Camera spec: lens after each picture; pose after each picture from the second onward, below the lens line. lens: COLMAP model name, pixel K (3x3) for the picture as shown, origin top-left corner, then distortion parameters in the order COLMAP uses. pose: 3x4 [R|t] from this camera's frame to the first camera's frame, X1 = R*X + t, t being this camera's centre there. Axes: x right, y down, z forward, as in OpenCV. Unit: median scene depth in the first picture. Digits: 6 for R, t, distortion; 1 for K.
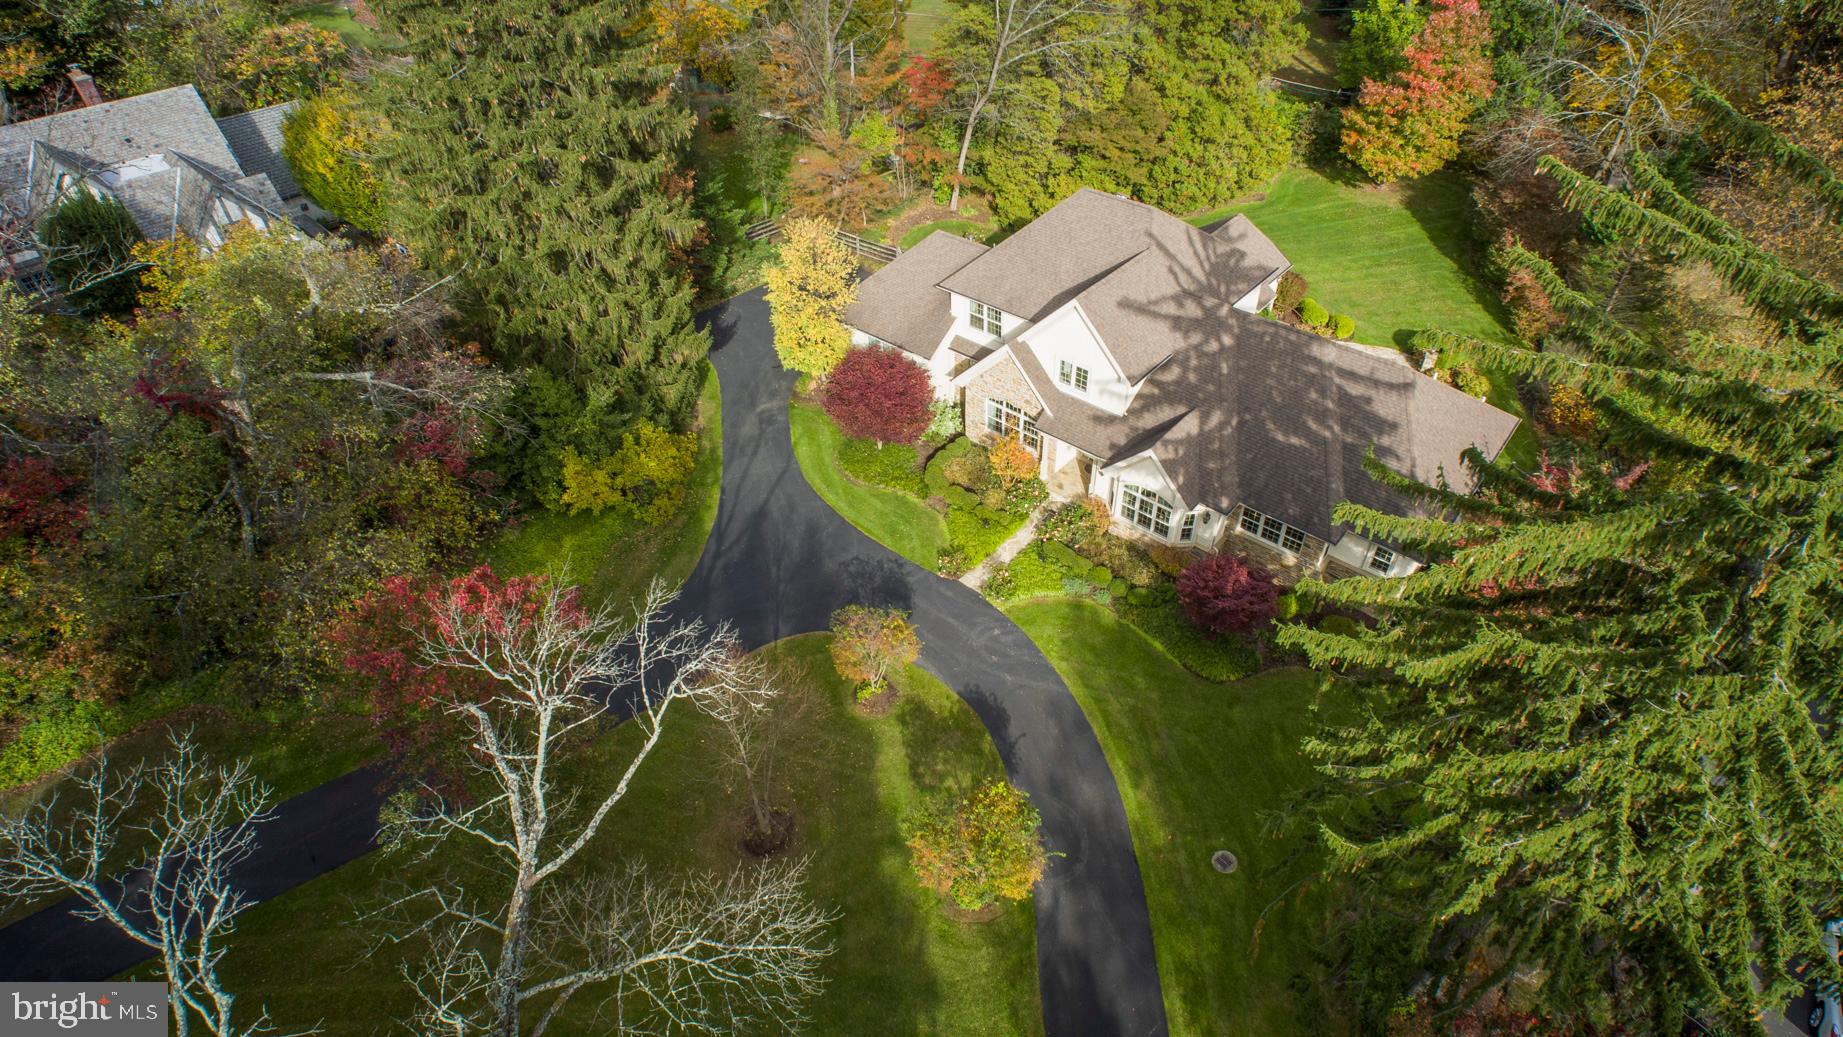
lens RADIAL K [[958.4, 0, 941.1], [0, 958.4, 513.4], [0, 0, 1]] dist [-0.036966, 0.014390]
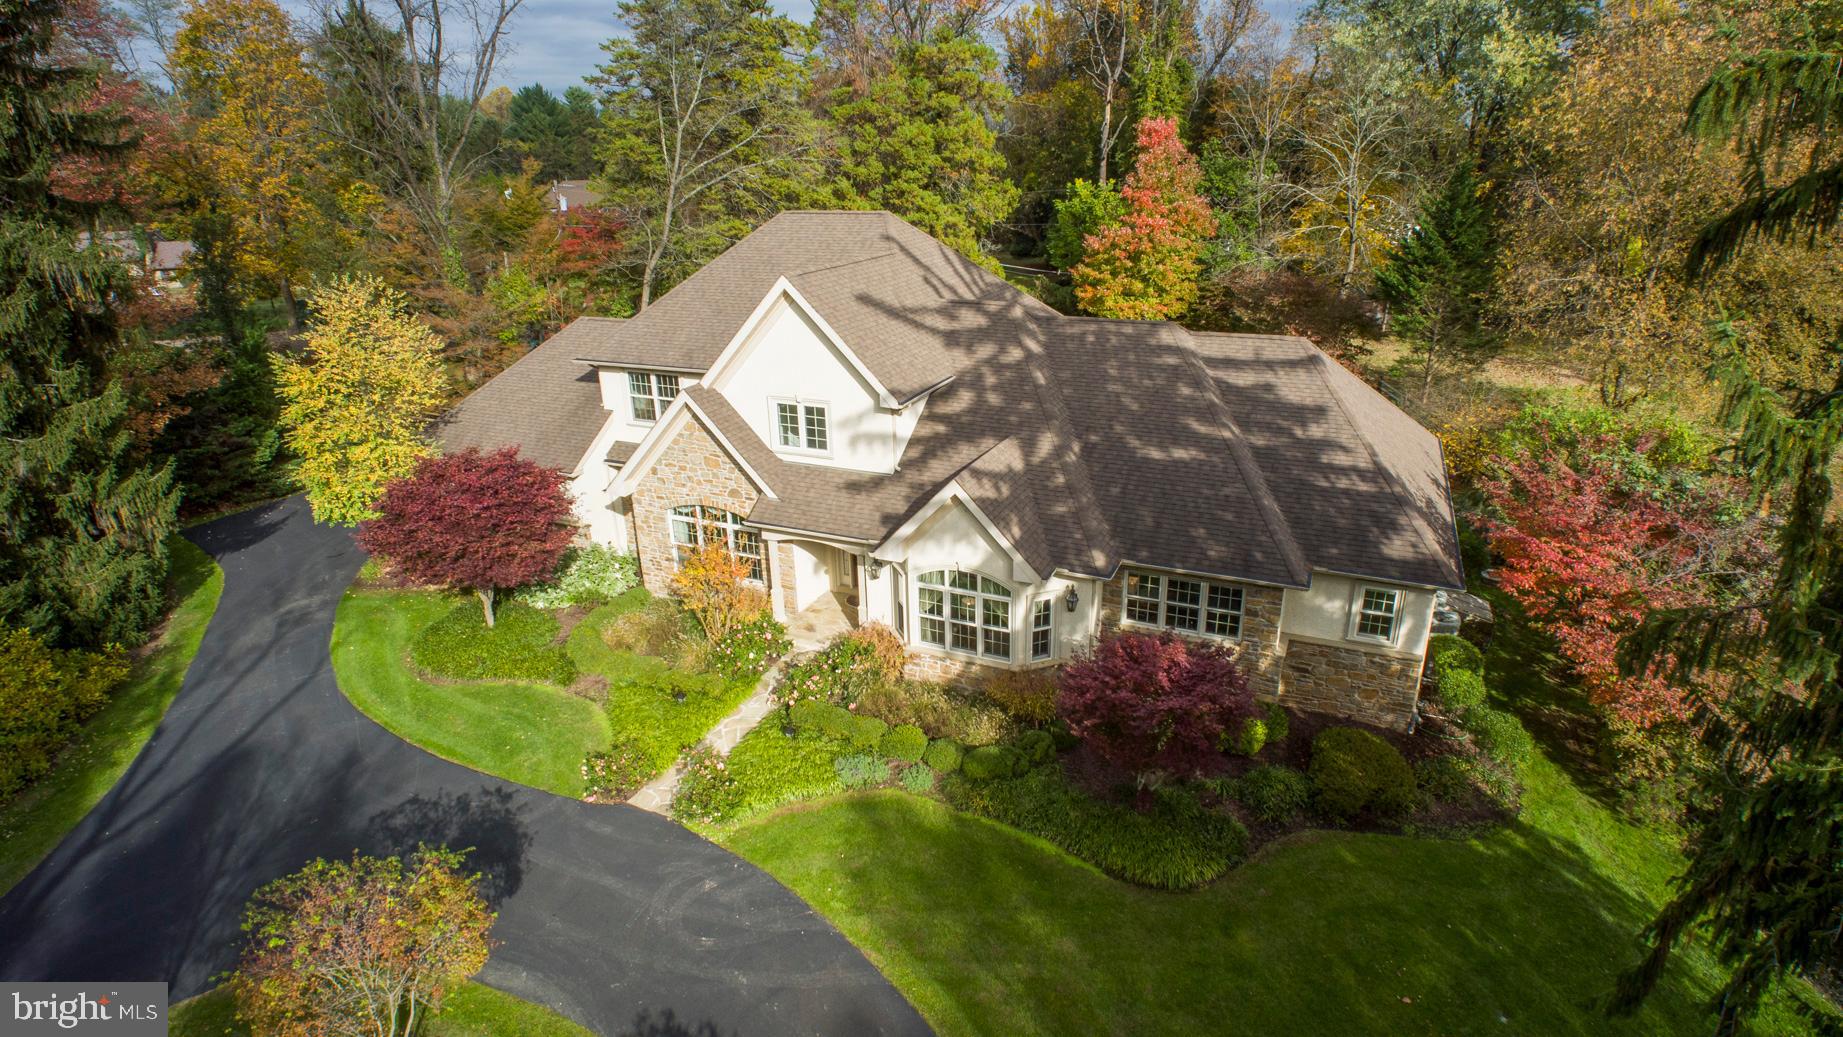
lens RADIAL K [[958.4, 0, 930.6], [0, 958.4, 519.3], [0, 0, 1]] dist [-0.036966, 0.014390]
pose [[0.961473, -0.102884, 0.254919, 0.057869], [0.184523, 0.928909, -0.321060, 0.119020], [-0.203764, 0.355729, 0.912106, 0.466494]]
